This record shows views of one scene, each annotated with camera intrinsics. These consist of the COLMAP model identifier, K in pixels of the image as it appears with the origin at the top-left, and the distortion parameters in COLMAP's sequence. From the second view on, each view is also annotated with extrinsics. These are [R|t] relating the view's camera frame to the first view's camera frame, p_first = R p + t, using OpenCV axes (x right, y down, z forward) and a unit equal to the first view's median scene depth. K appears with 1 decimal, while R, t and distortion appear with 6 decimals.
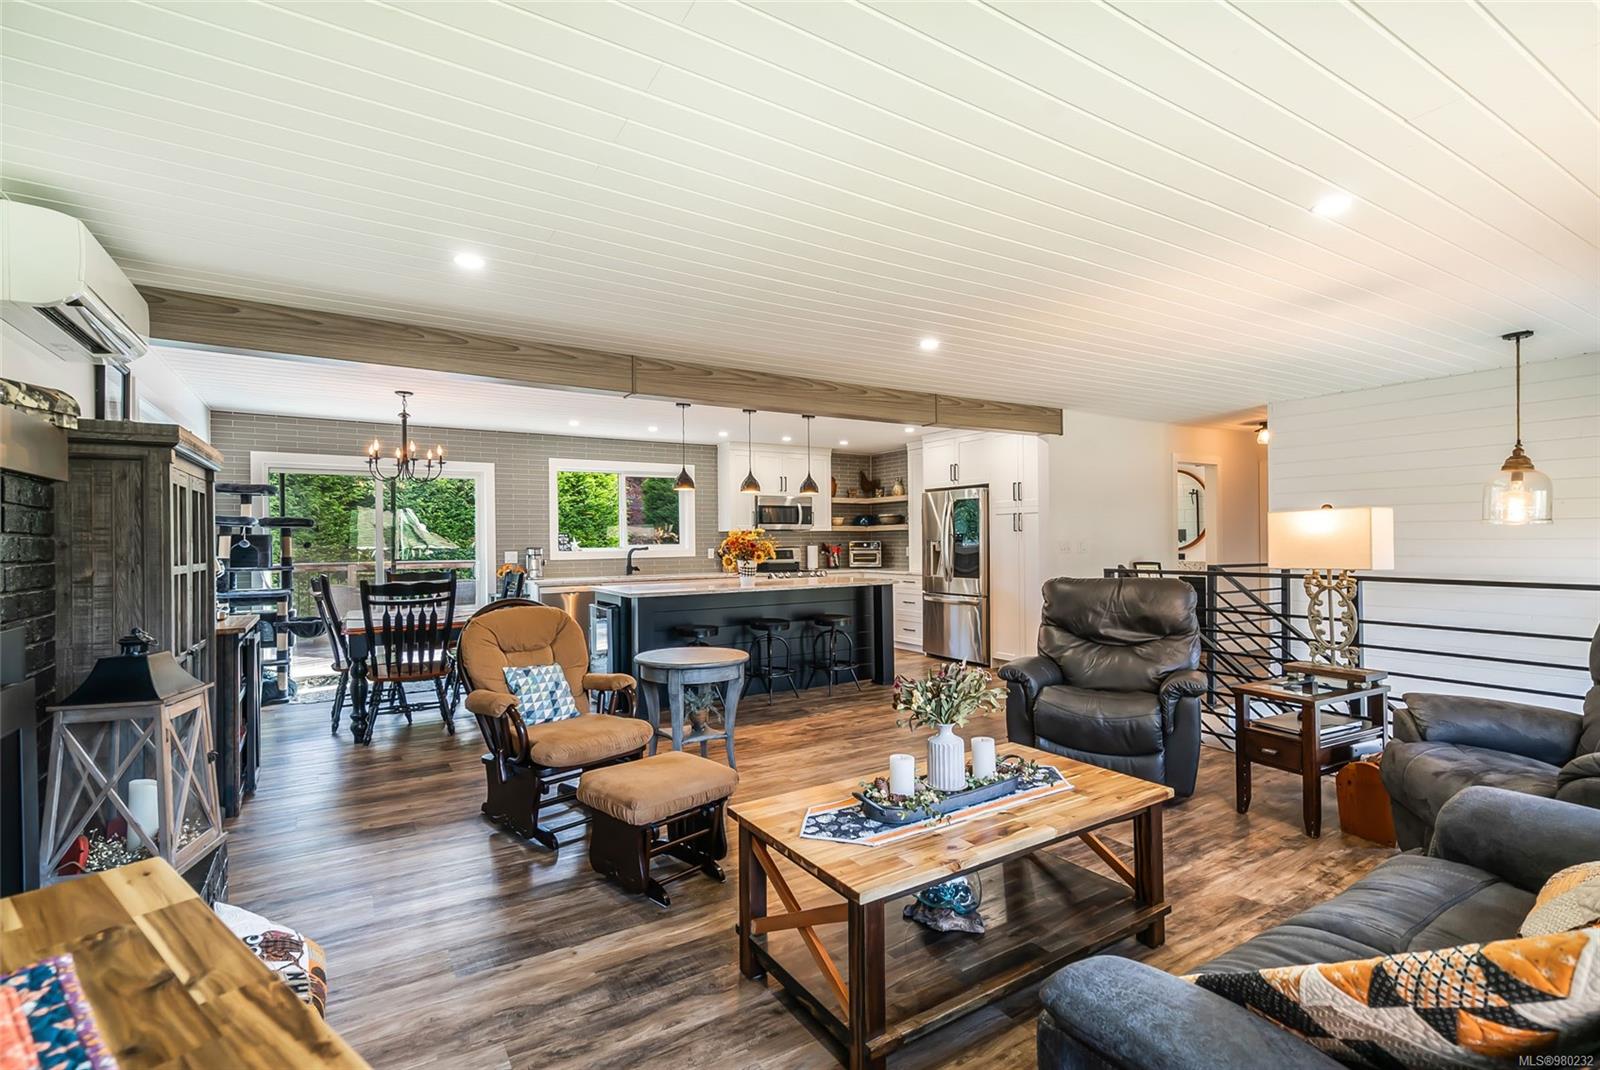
lens RADIAL K [[742.6, 0, 785.8], [0, 742.6, 535.5], [0, 0, 1]] dist [0.012099, 0.000219]
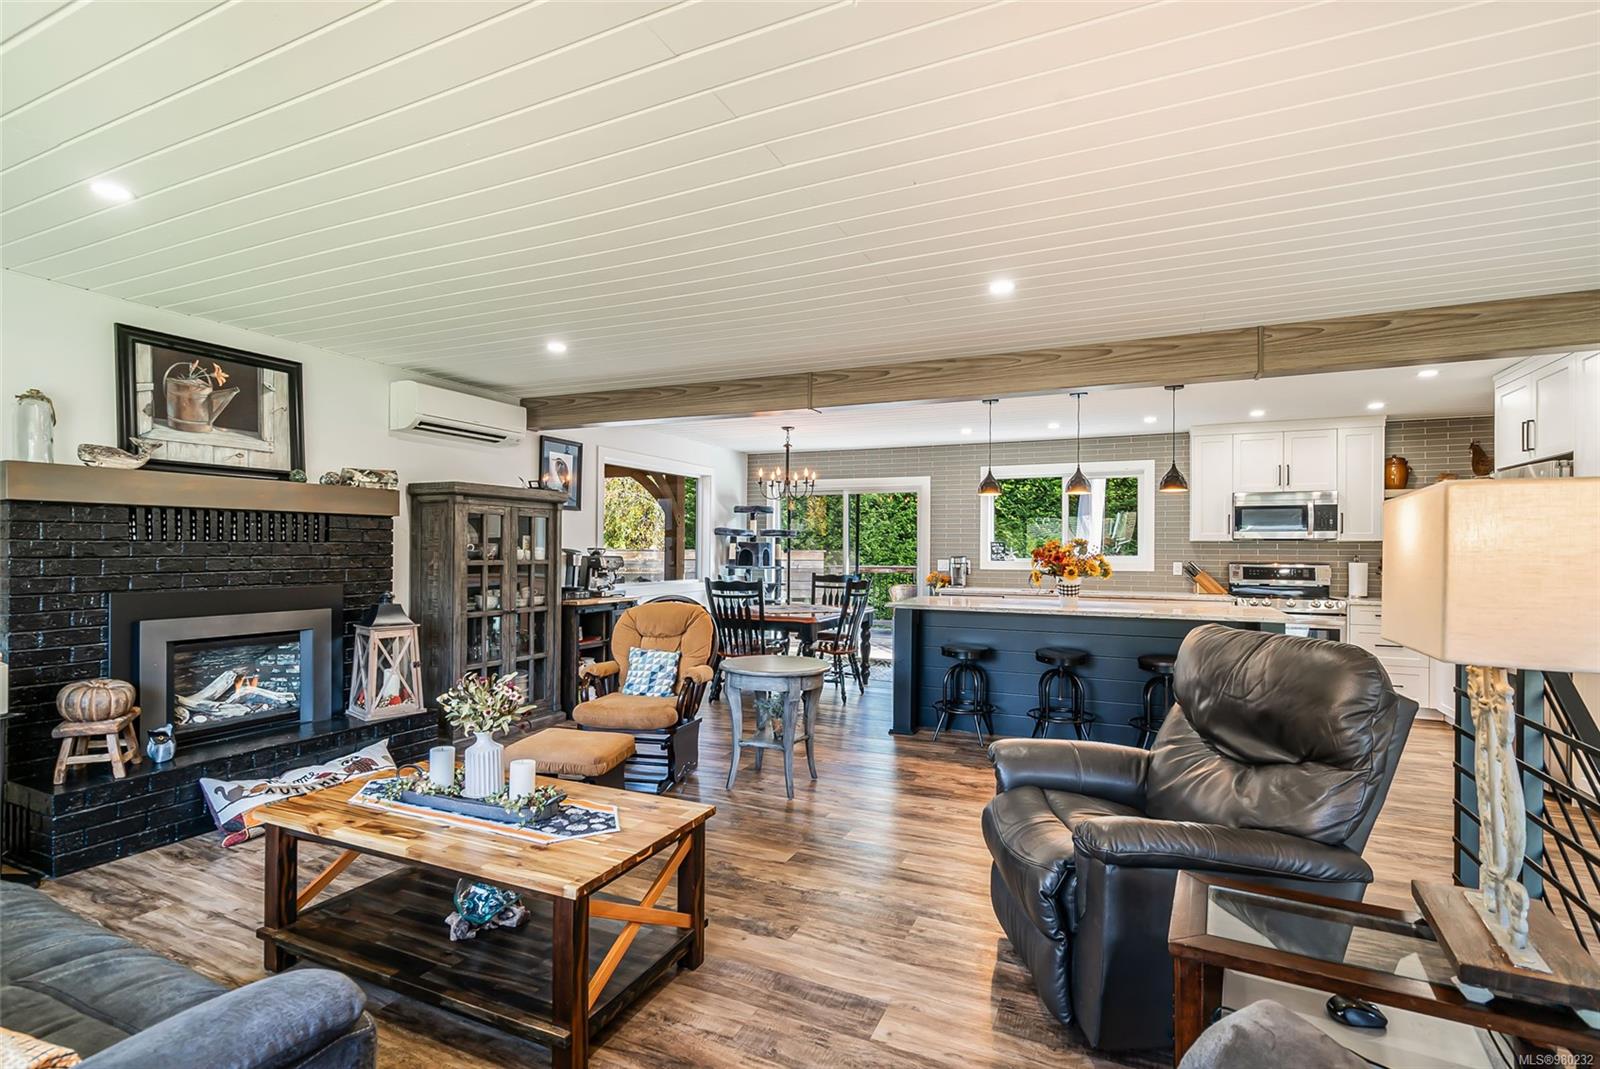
lens RADIAL K [[758.0, 0, 796.8], [0, 758.0, 546.2], [0, 0, 1]] dist [-0.003055, 0.000101]
pose [[0.547976, 0.010098, -0.836433, 0.686857], [-0.006618, 0.999948, 0.007736, -0.007129], [0.836468, 0.001296, 0.548014, 0.411906]]
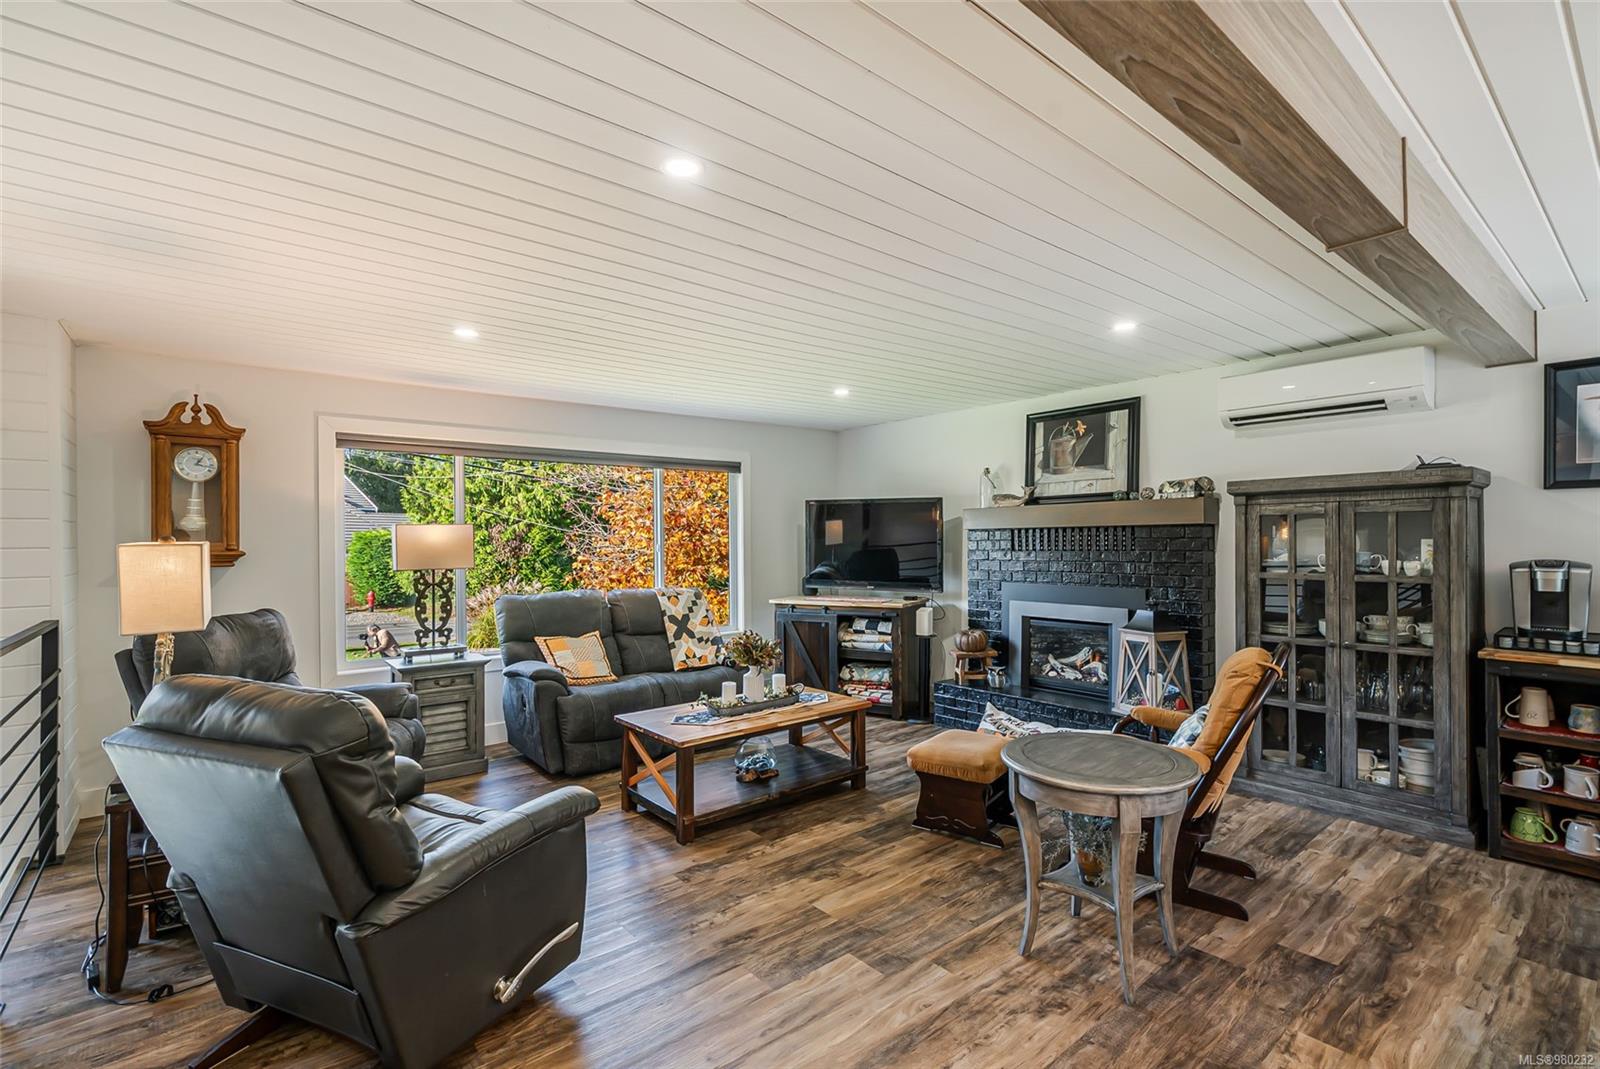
lens RADIAL K [[733.1, 0, 796.6], [0, 733.1, 536.3], [0, 0, 1]] dist [0.014088, 0.000708]
pose [[-0.990555, 0.013875, -0.136414, 0.183540], [0.015580, 0.999813, -0.011441, -0.017018], [0.136230, -0.013458, -0.990586, 1.431939]]
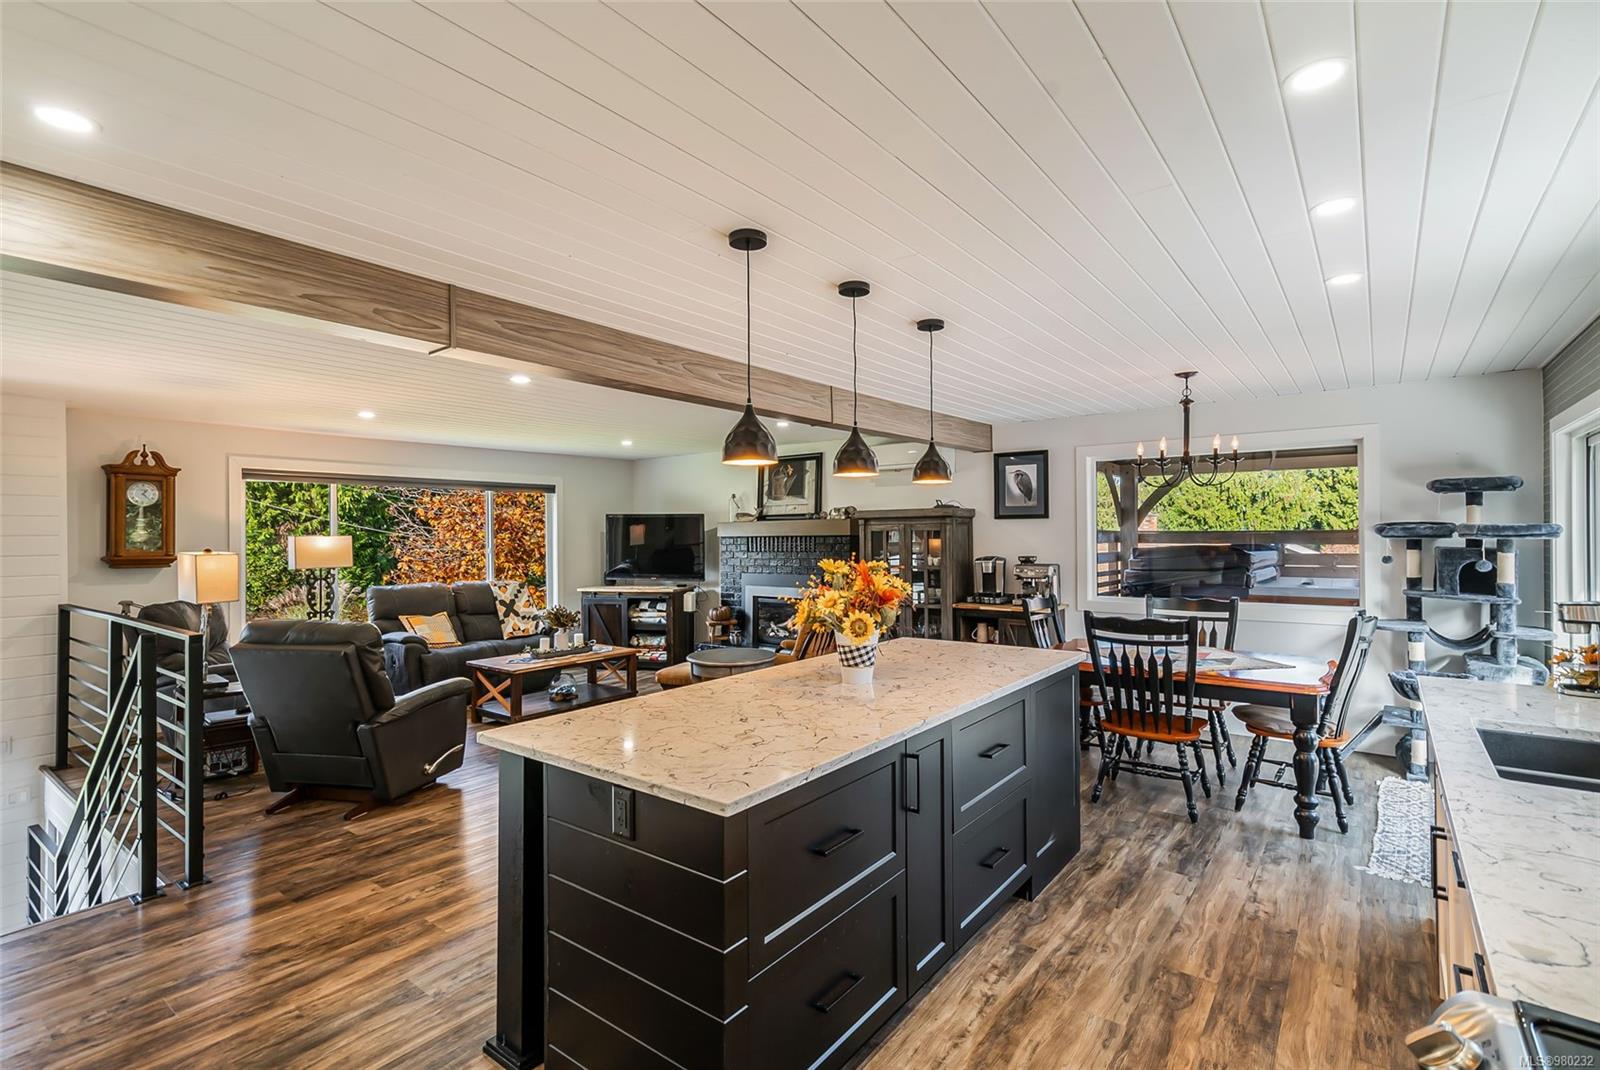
lens RADIAL K [[742.6, 0, 785.8], [0, 742.6, 535.5], [0, 0, 1]] dist [0.012099, 0.000219]
pose [[-0.938056, 0.014744, -0.346169, 0.201714], [0.017476, 0.999836, -0.004771, -0.030626], [0.346042, -0.010525, -0.938160, 2.005484]]
